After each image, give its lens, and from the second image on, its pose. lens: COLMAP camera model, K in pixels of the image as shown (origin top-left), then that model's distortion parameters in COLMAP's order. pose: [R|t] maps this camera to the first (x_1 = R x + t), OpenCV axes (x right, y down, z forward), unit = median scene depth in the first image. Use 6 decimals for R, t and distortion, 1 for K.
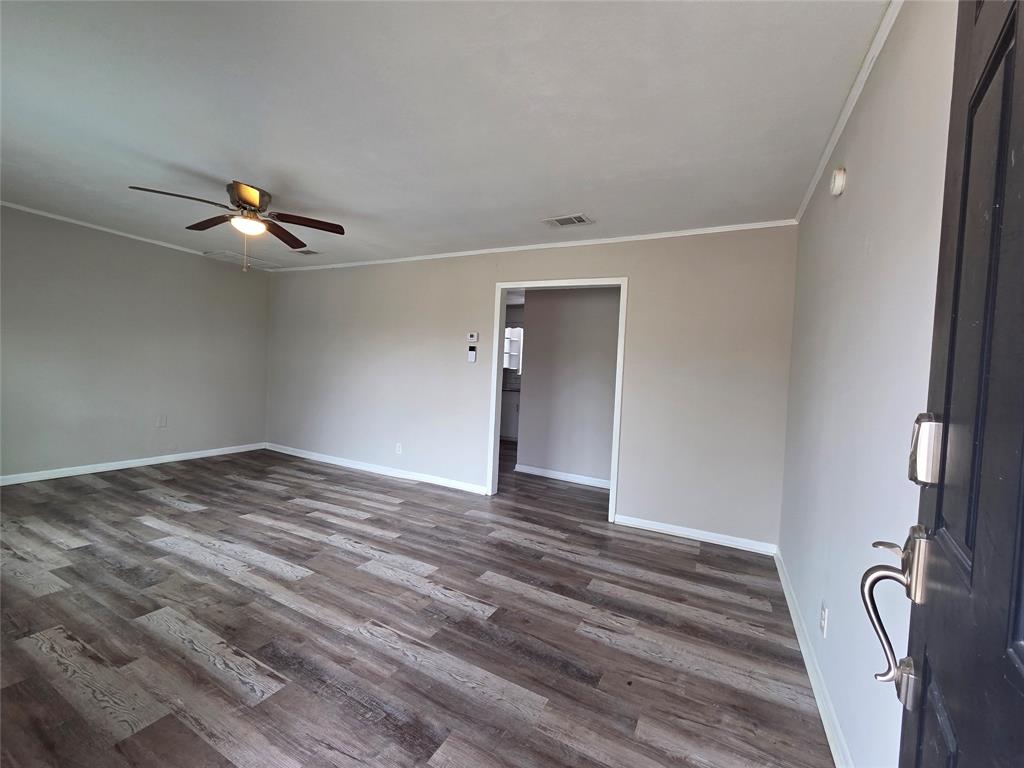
lens RADIAL K [[416.8, 0, 519.3], [0, 416.8, 384.6], [0, 0, 1]] dist [0.001861, 0.001265]
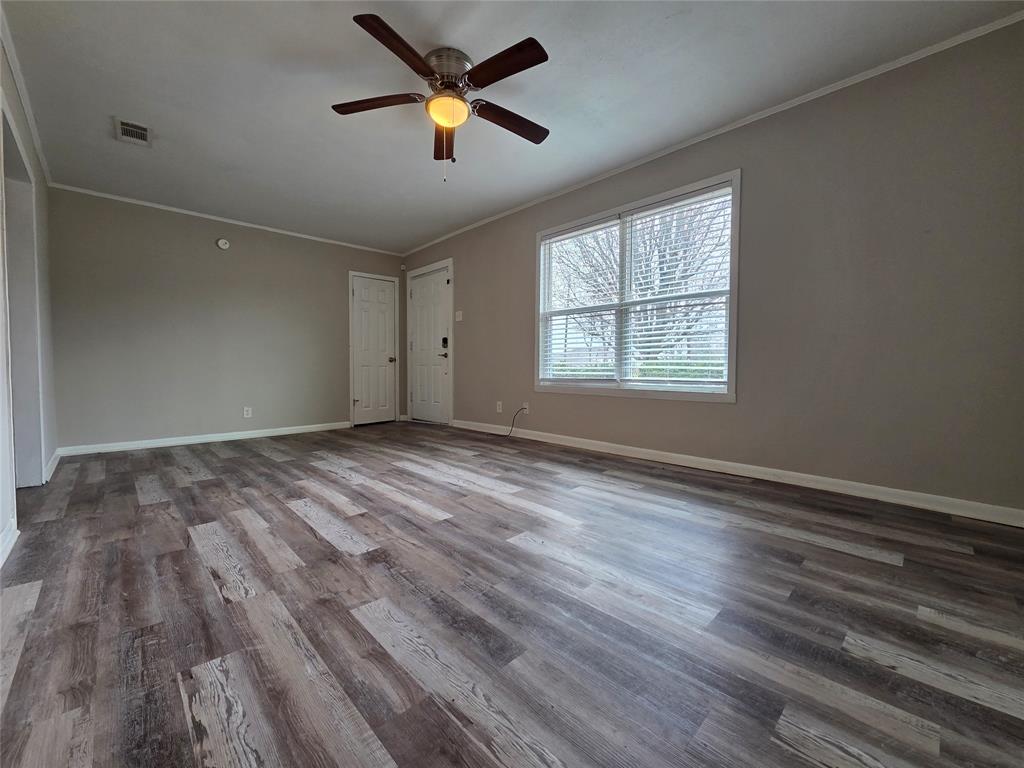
lens RADIAL K [[416.8, 0, 511.2], [0, 416.8, 380.4], [0, 0, 1]] dist [0.001861, 0.001265]
pose [[-0.938848, -0.060838, 0.338913, -0.952774], [-0.036791, 0.996357, 0.076939, 0.038985], [-0.342359, 0.059765, -0.937666, 1.550087]]
